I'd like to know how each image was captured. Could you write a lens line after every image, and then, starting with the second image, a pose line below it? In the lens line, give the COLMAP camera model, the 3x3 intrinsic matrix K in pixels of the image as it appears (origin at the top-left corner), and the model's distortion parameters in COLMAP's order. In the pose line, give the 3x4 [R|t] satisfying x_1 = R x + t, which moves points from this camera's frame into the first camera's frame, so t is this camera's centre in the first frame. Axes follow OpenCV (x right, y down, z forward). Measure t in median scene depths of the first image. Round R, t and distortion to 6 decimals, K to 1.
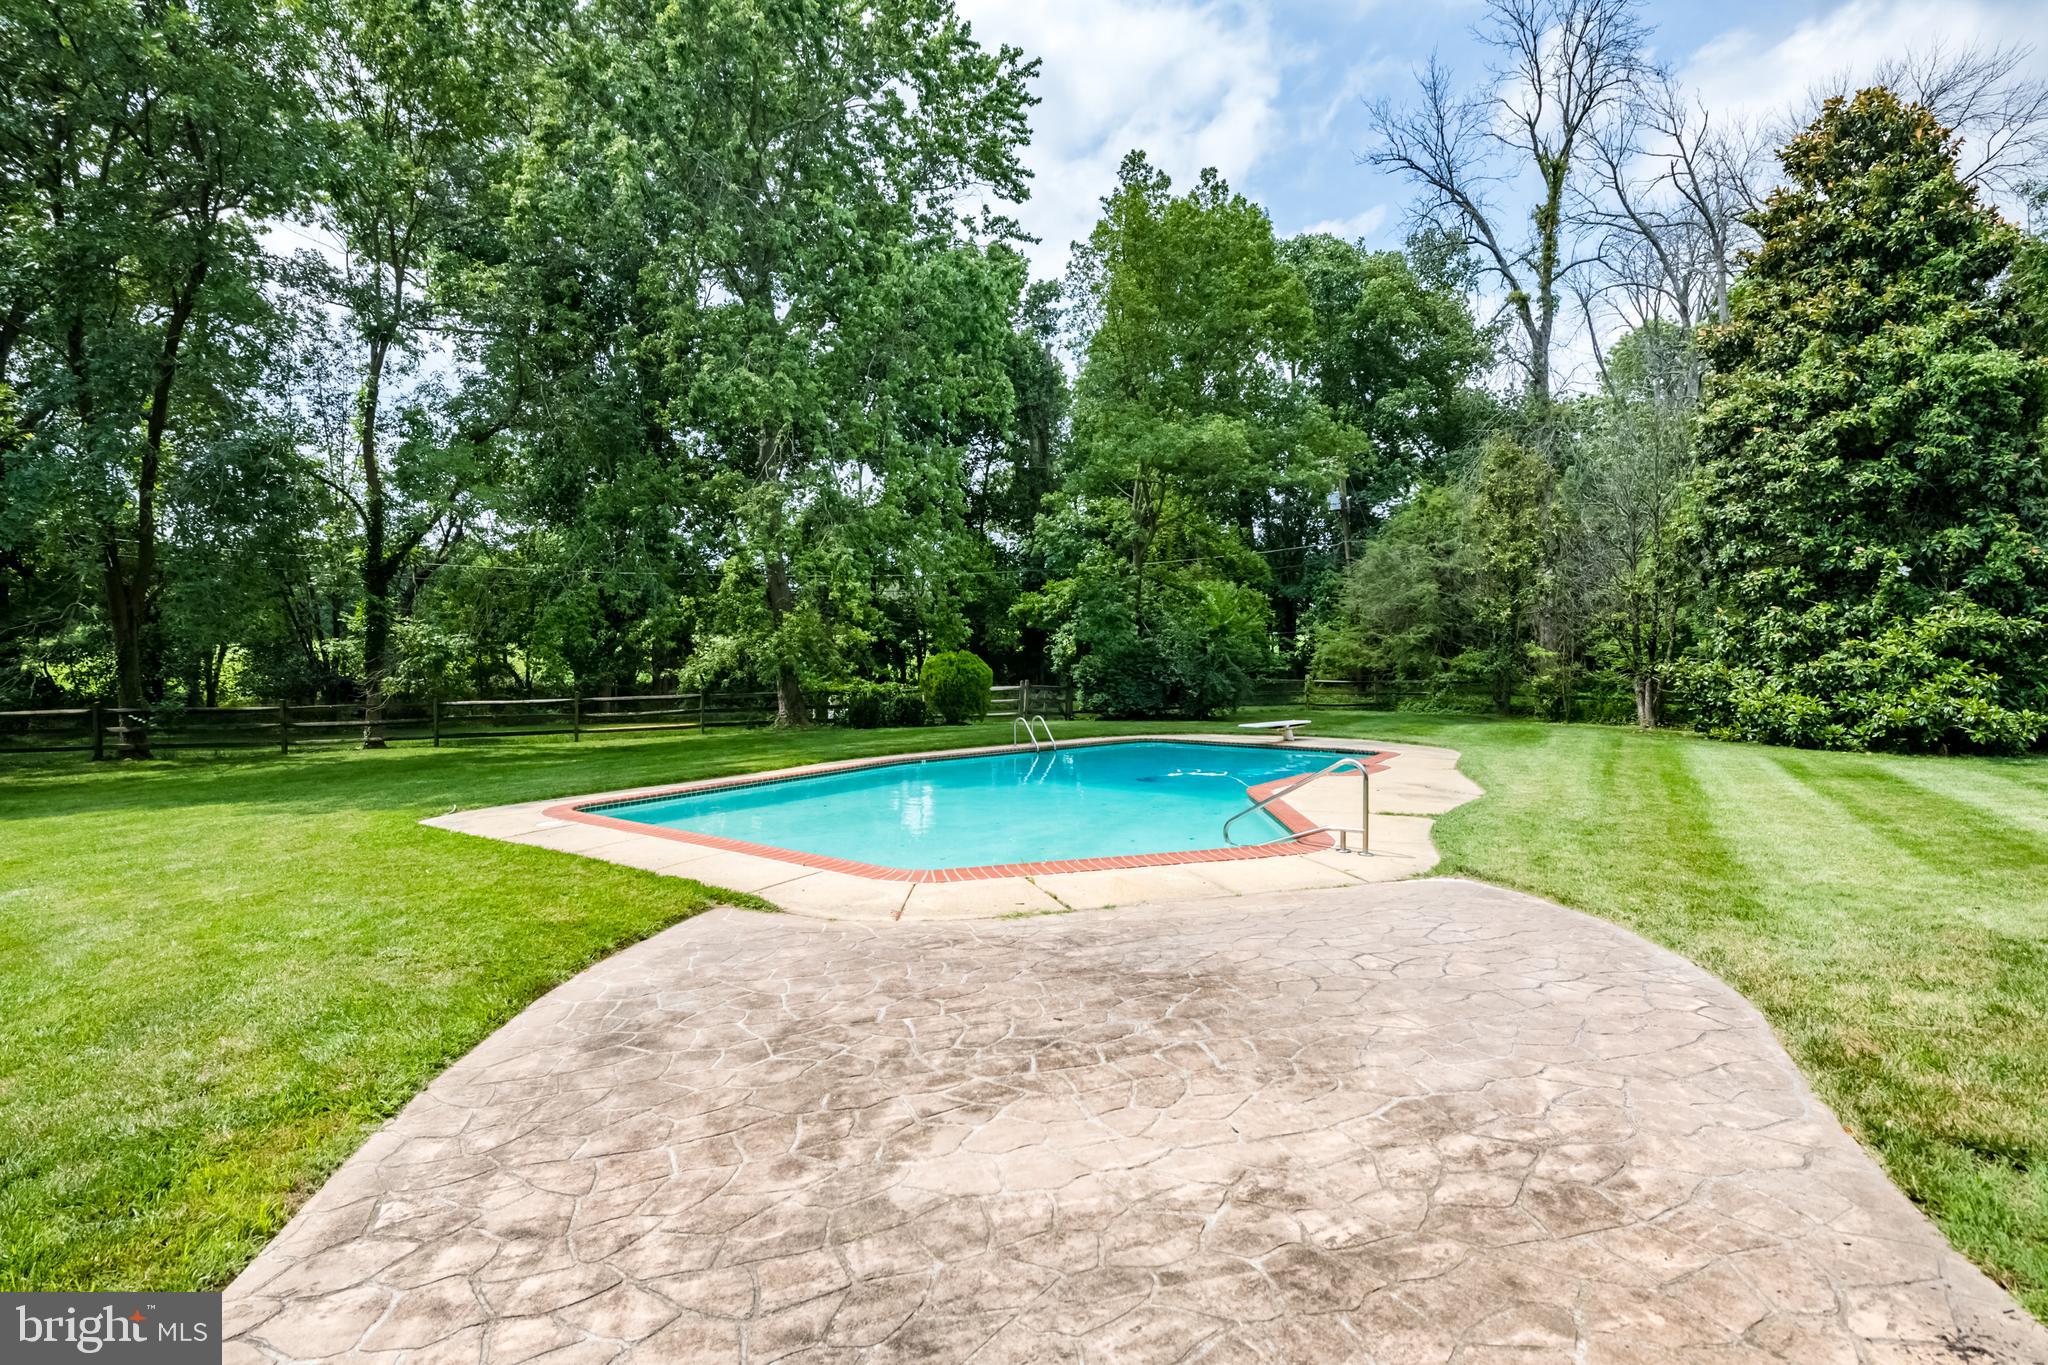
lens RADIAL K [[986.3, 0, 1035.9], [0, 986.3, 667.1], [0, 0, 1]] dist [0.022986, 0.002678]
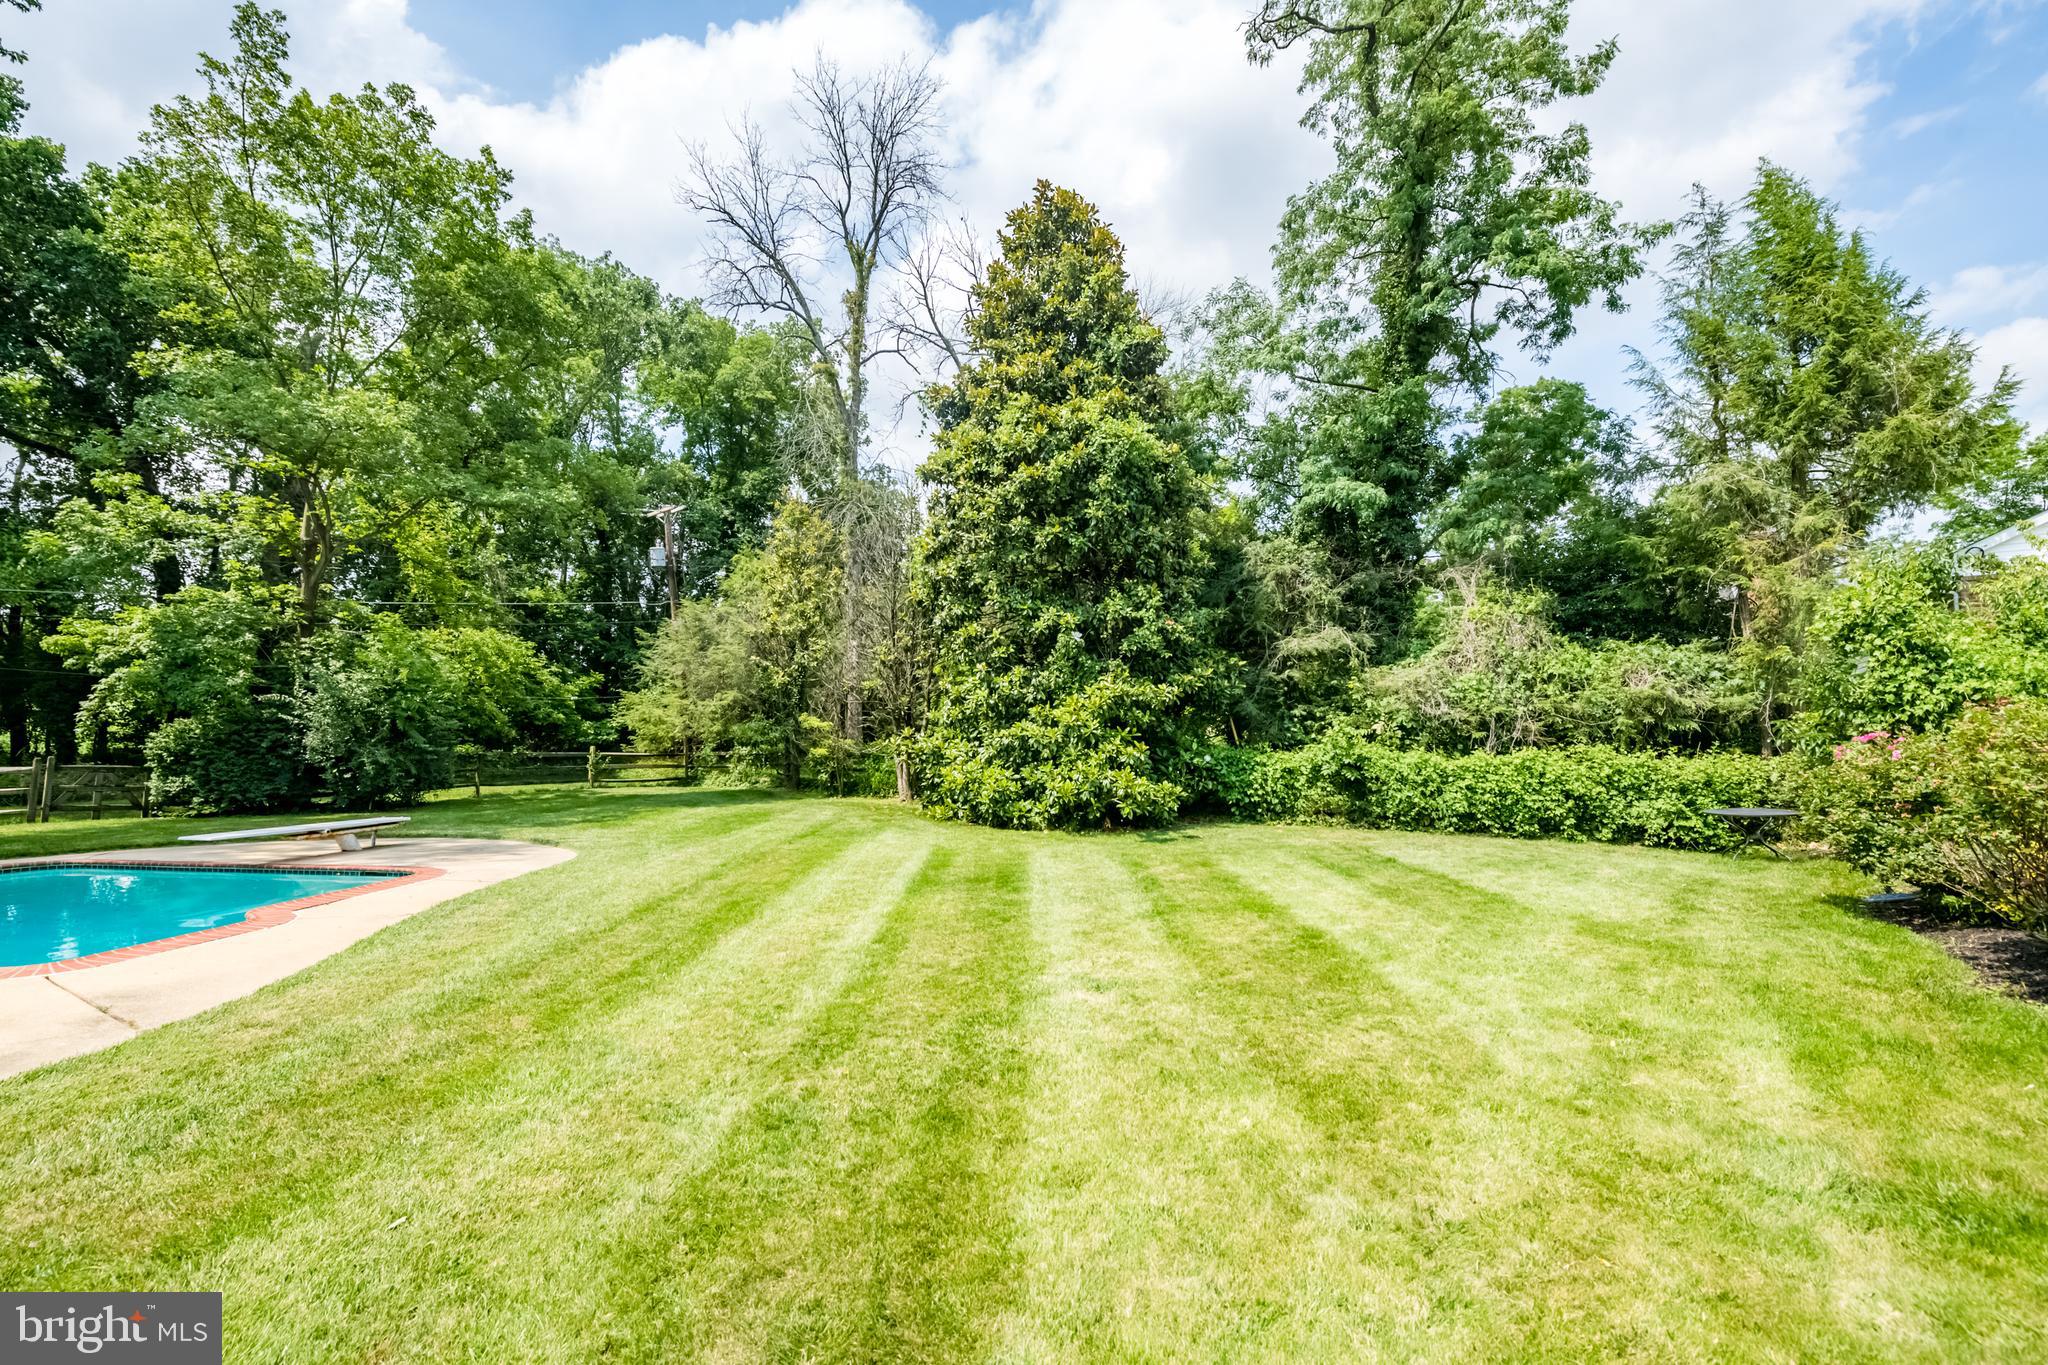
lens RADIAL K [[839.2, 0, 1020.9], [0, 839.2, 684.7], [0, 0, 1]] dist [0.000299, -0.000782]
pose [[0.854204, 0.033372, 0.518866, 0.383544], [0.000440, 0.997891, -0.064907, 0.001941], [-0.519938, 0.055672, 0.852388, 0.331324]]
